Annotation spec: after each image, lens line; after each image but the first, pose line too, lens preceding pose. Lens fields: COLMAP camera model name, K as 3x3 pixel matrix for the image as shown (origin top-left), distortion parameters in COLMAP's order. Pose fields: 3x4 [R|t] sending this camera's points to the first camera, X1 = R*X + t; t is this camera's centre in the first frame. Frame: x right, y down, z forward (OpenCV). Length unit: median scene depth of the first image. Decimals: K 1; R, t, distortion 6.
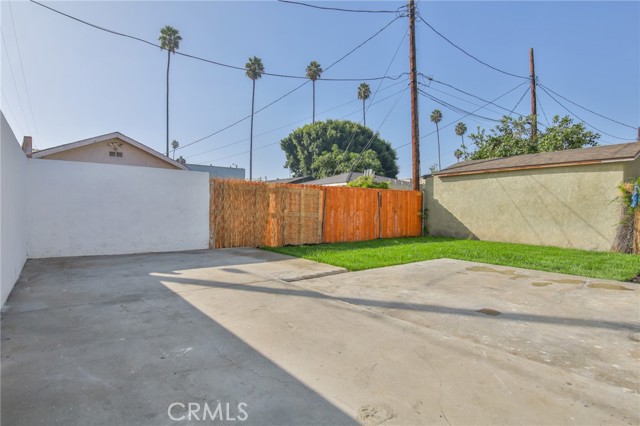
lens RADIAL K [[342.6, 0, 319.4], [0, 342.6, 212.2], [0, 0, 1]] dist [0.000573, -0.000438]
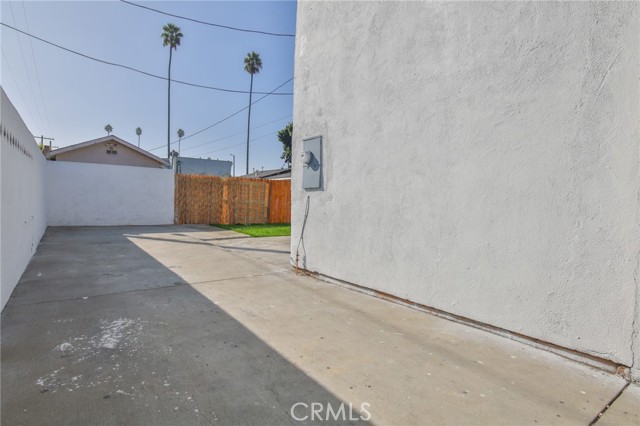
lens RADIAL K [[342.6, 0, 320.5], [0, 342.6, 210.5], [0, 0, 1]] dist [0.000573, -0.000438]
pose [[0.999672, 0.018921, -0.017240, 0.238347], [-0.018466, 0.999486, 0.026198, 0.002381], [0.017727, -0.025872, 0.999508, -0.307537]]
